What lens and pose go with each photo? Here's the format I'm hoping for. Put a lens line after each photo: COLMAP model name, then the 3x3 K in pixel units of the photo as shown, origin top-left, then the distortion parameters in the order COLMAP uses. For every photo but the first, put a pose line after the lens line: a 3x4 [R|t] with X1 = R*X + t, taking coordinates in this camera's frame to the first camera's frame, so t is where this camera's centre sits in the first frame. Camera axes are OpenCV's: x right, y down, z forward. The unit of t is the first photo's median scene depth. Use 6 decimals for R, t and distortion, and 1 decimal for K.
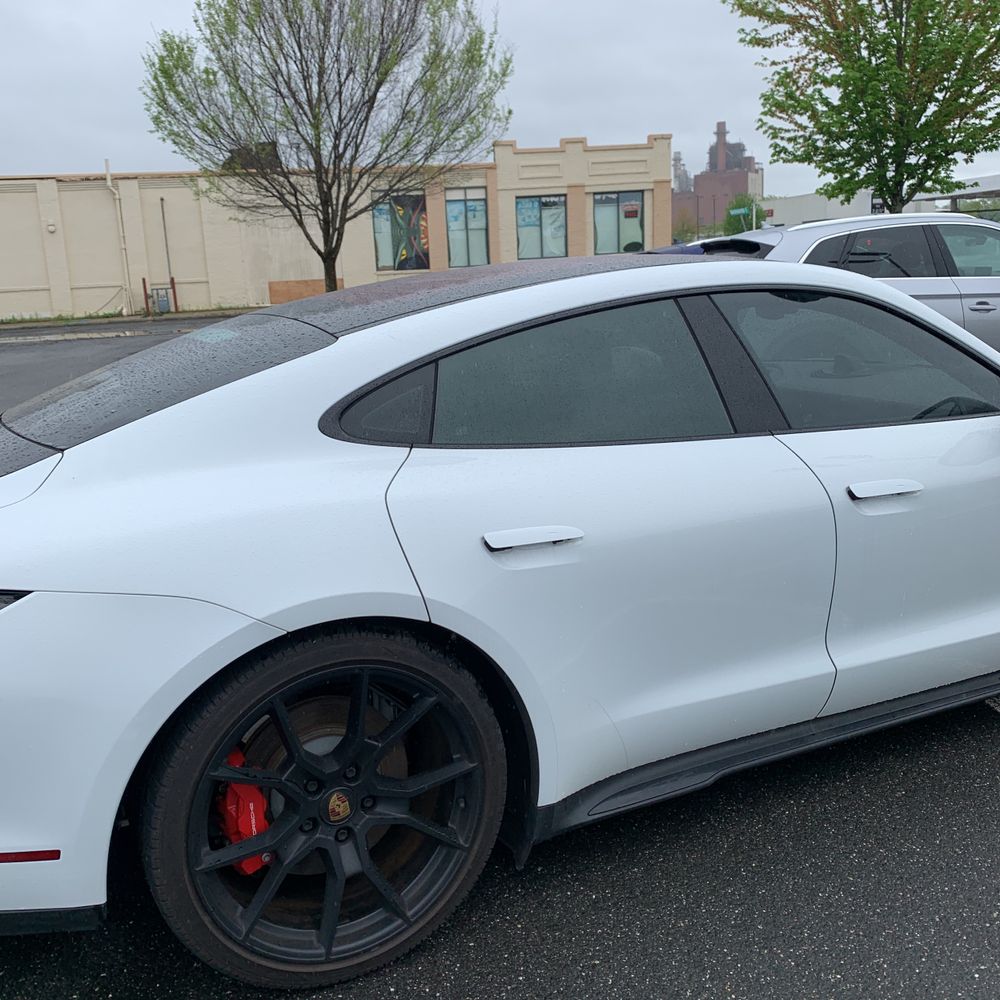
lens RADIAL K [[1022.7, 0, 492.6], [0, 1022.7, 471.7], [0, 0, 1]] dist [0.059892, -0.154056]
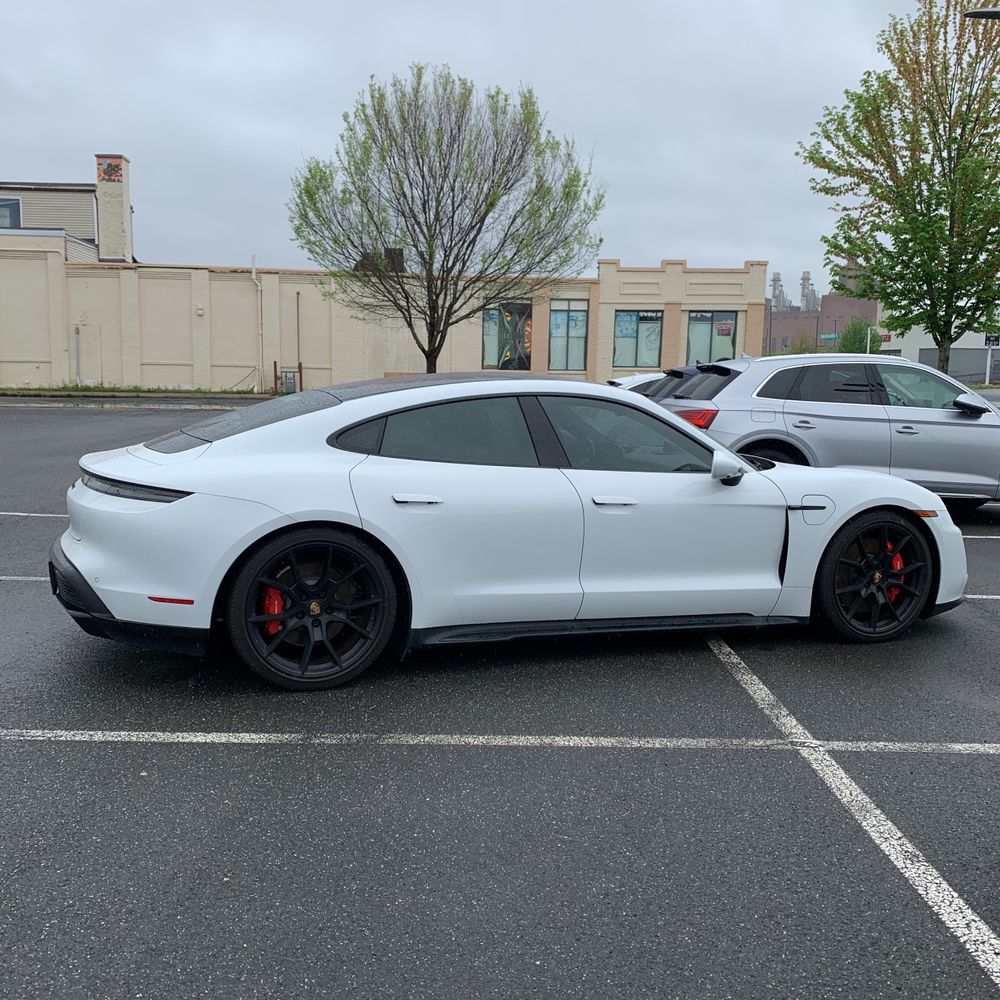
lens RADIAL K [[1022.7, 0, 492.6], [0, 1022.7, 471.7], [0, 0, 1]] dist [0.059892, -0.154056]
pose [[0.991097, 0.077842, -0.108014, 0.043879], [-0.087863, 0.991935, -0.091347, 0.019661], [0.100032, 0.100024, 0.989944, -0.116228]]
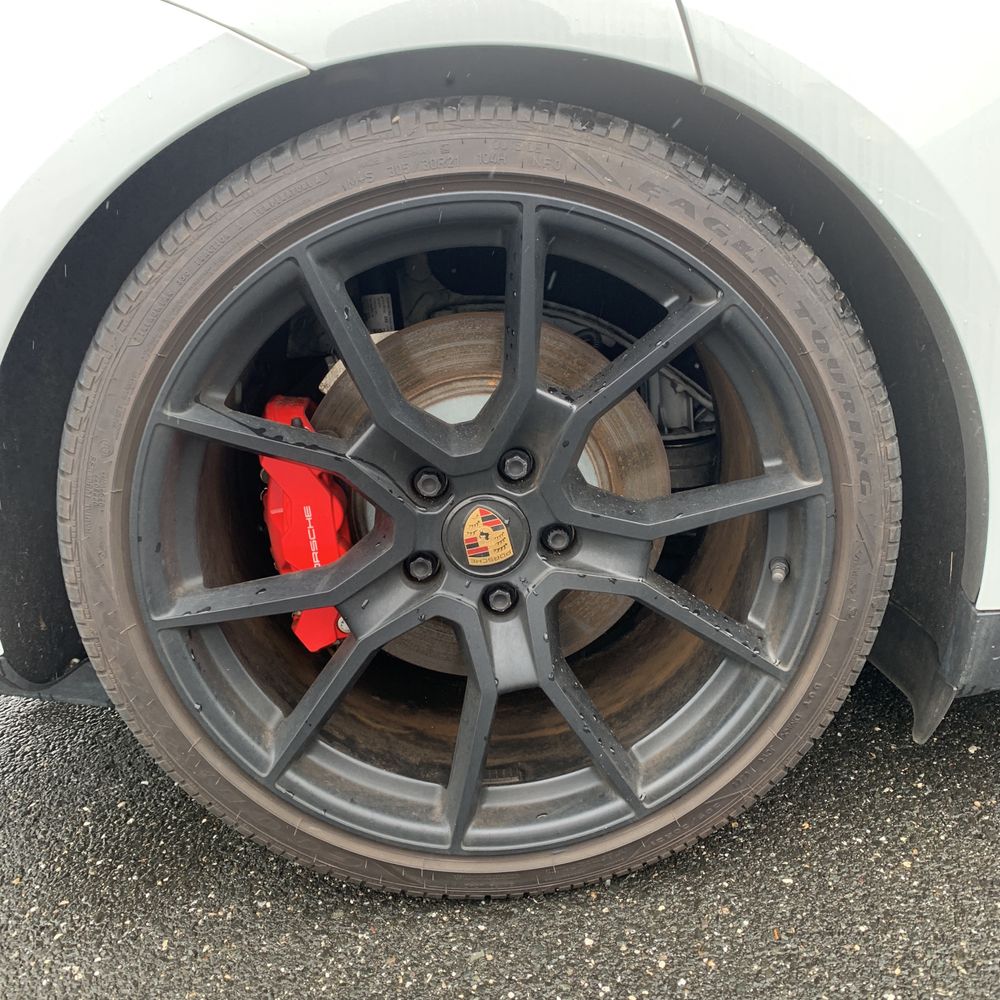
lens RADIAL K [[1022.7, 0, 492.6], [0, 1022.7, 471.7], [0, 0, 1]] dist [0.059892, -0.154056]
pose [[0.907996, 0.076102, -0.412010, 0.003529], [-0.011317, 0.987462, 0.157454, 0.022234], [0.418827, -0.138305, 0.897472, 0.059107]]
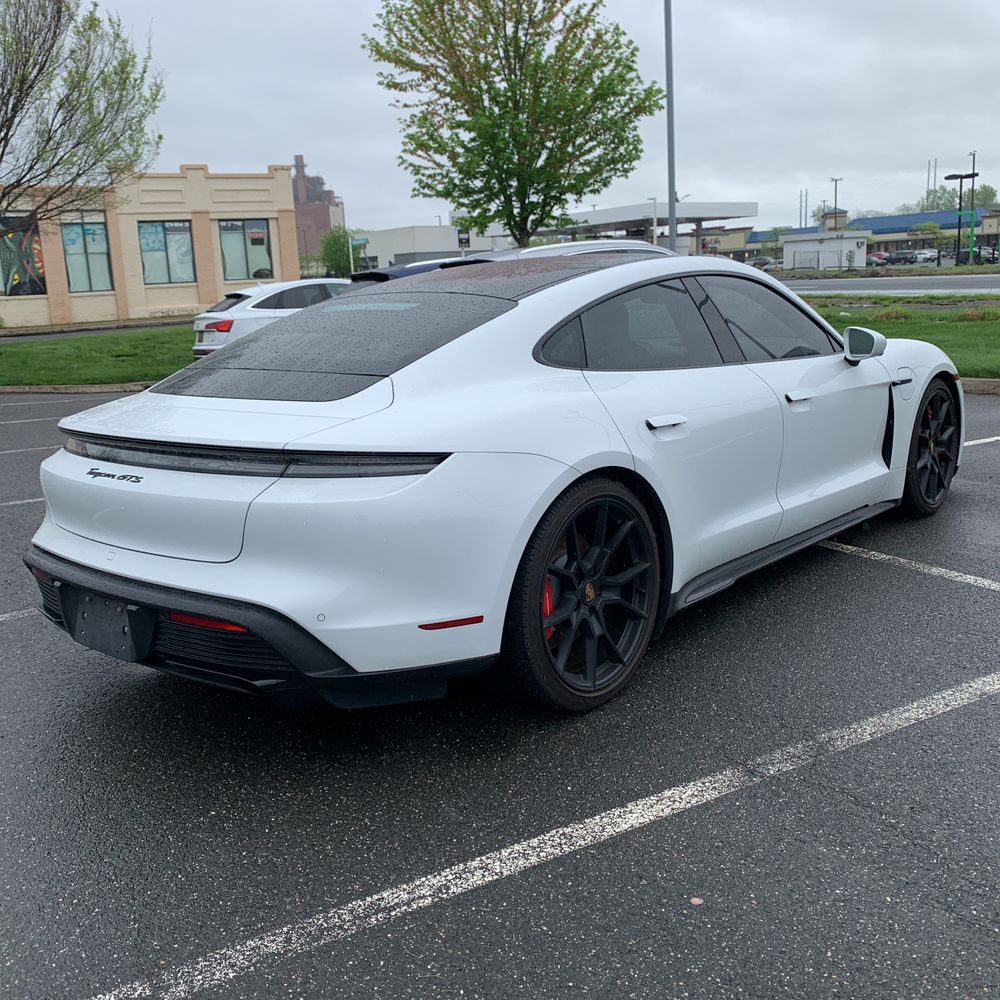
lens RADIAL K [[1022.7, 0, 492.6], [0, 1022.7, 471.7], [0, 0, 1]] dist [0.059892, -0.154056]
pose [[0.925220, -0.064868, 0.373844, -0.084233], [0.075435, 0.997057, -0.013688, 0.014941], [-0.371856, 0.040865, 0.927390, -0.039298]]
